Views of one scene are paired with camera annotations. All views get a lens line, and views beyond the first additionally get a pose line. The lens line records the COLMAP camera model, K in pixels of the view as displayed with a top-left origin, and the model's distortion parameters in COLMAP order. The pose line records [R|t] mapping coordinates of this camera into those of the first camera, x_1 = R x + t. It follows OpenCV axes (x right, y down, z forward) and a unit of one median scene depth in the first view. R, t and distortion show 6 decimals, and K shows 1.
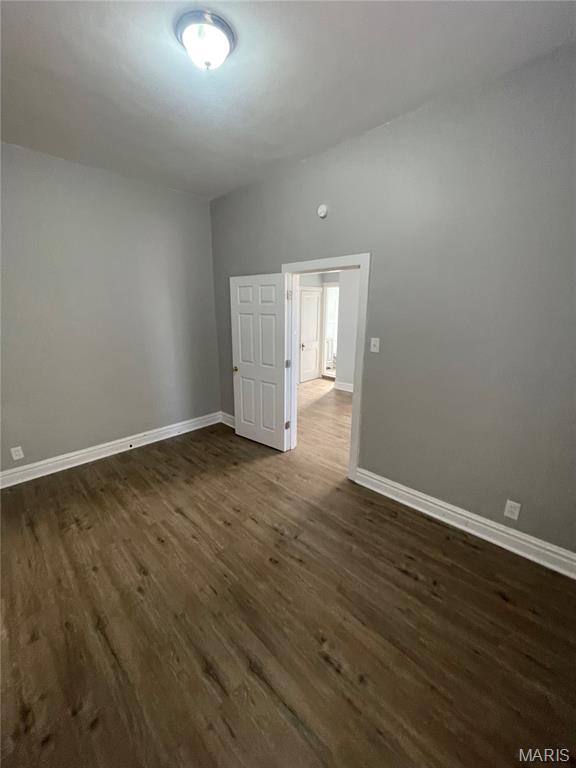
lens RADIAL K [[309.5, 0, 290.1], [0, 309.5, 383.7], [0, 0, 1]] dist [-0.011243, 0.006249]
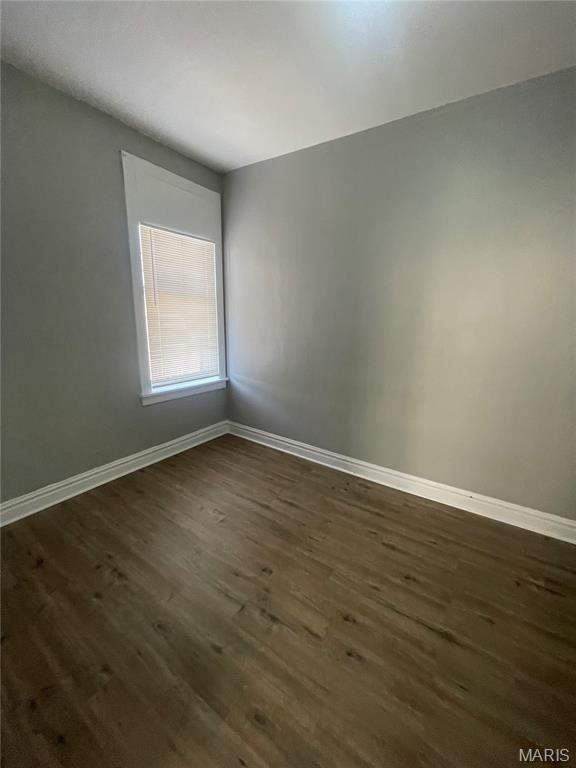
lens RADIAL K [[309.5, 0, 290.1], [0, 309.5, 383.7], [0, 0, 1]] dist [-0.011243, 0.006249]
pose [[-0.982876, 0.018683, -0.183317, 0.035529], [-0.064428, 0.897208, 0.436883, -0.312816], [0.172636, 0.441213, -0.880641, 1.555716]]
